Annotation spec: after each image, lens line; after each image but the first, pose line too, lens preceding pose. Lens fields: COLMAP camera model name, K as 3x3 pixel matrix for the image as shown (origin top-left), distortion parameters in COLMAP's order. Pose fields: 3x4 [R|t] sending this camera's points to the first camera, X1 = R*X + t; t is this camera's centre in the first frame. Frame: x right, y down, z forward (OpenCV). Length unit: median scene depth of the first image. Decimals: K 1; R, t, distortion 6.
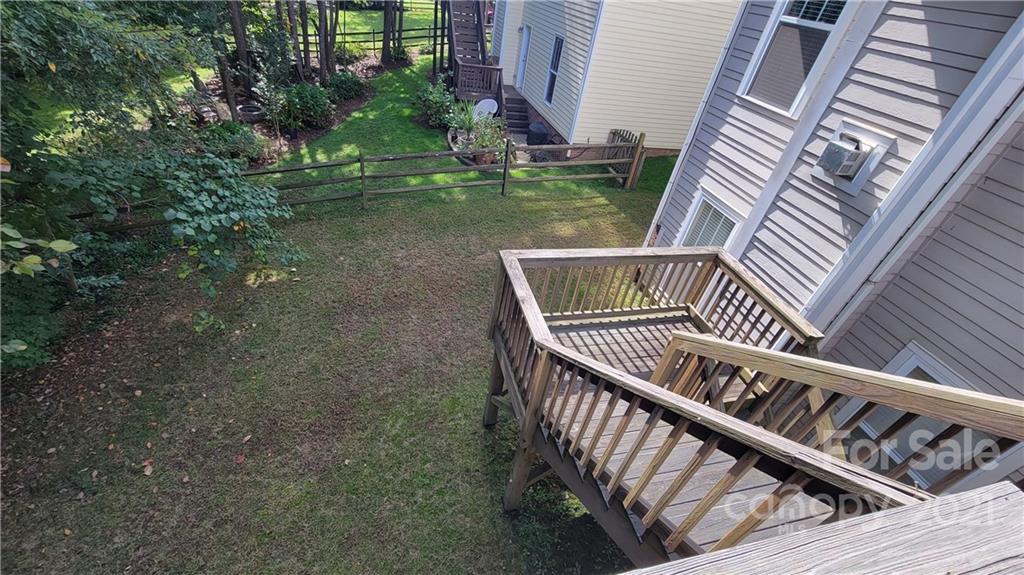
lens RADIAL K [[422.0, 0, 507.3], [0, 422.0, 285.7], [0, 0, 1]] dist [-0.002176, -0.000184]
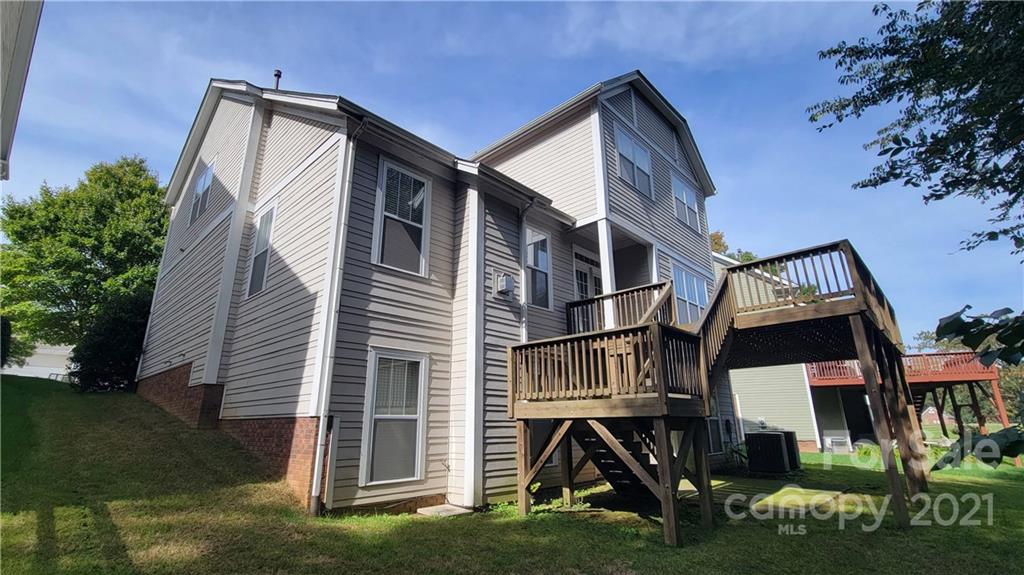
lens RADIAL K [[461.0, 0, 512.2], [0, 461.0, 288.6], [0, 0, 1]] dist [-0.000083, -0.000001]
pose [[-0.516161, 0.100490, 0.850576, -0.847682], [0.461290, 0.869371, 0.177217, -0.523203], [-0.721658, 0.483834, -0.495090, 1.638073]]
